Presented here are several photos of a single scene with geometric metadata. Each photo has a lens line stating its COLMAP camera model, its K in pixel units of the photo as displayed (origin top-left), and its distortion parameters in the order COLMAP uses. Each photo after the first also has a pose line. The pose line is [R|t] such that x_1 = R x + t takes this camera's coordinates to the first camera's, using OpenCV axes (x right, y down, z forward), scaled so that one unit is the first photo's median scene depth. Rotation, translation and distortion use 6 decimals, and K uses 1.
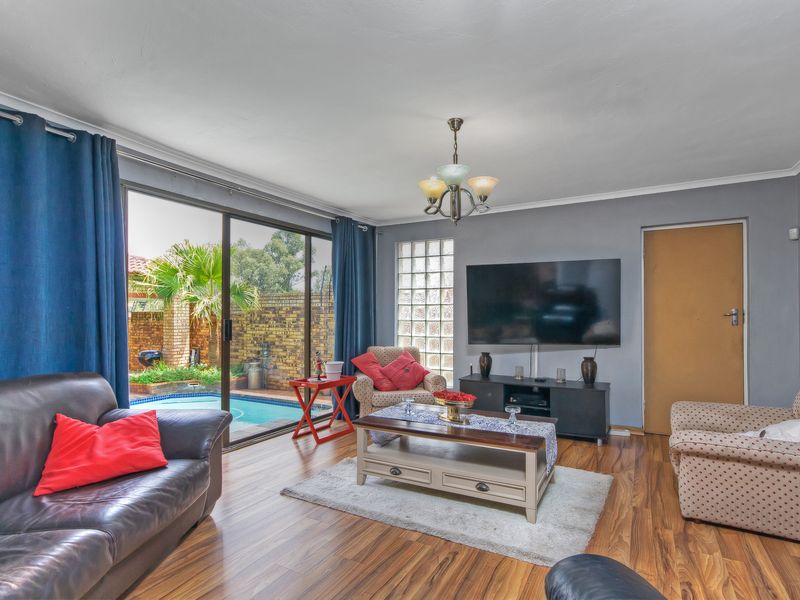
lens RADIAL K [[438.7, 0, 402.0], [0, 438.7, 330.8], [0, 0, 1]] dist [0.001615, 0.000297]
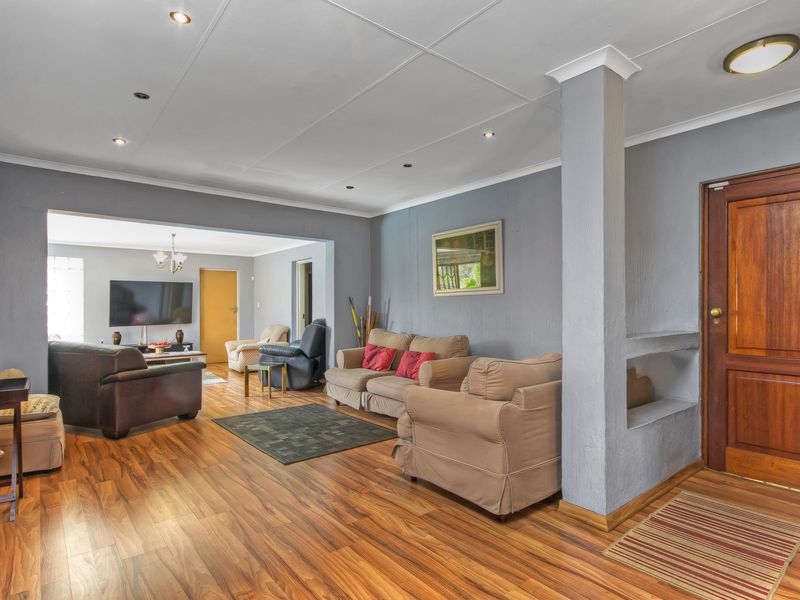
lens RADIAL K [[441.5, 0, 400.0], [0, 441.5, 300.0], [0, 0, 1]] dist [-0.003917, -0.000487]
pose [[0.368788, 0.009663, 0.929463, -1.089847], [0.022502, 0.999560, -0.019319, -0.015725], [-0.929241, 0.028039, 0.368409, -0.700114]]
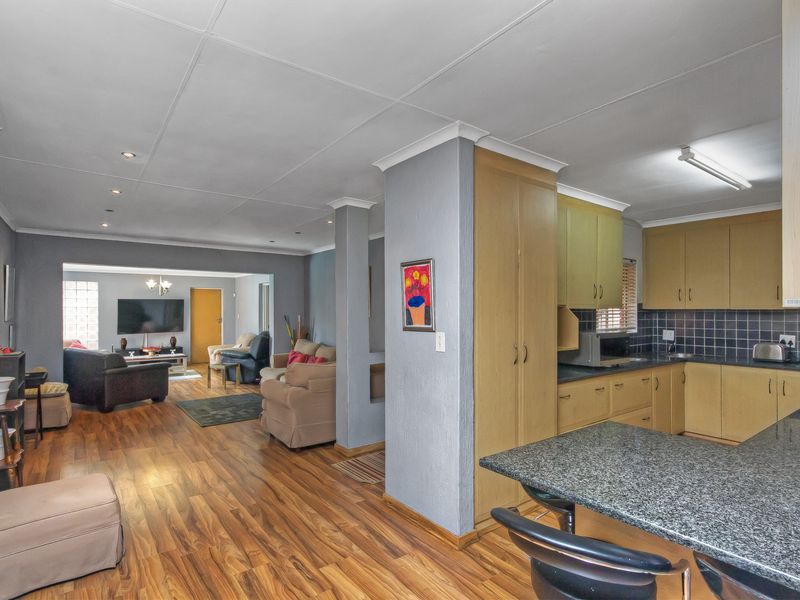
lens RADIAL K [[426.0, 0, 400.0], [0, 426.0, 300.0], [0, 0, 1]] dist [0.001589, 0.000449]
pose [[0.403146, 0.015868, 0.914998, -1.332928], [0.018961, 0.999490, -0.025687, -0.066144], [-0.914939, 0.027705, 0.402639, -1.239090]]
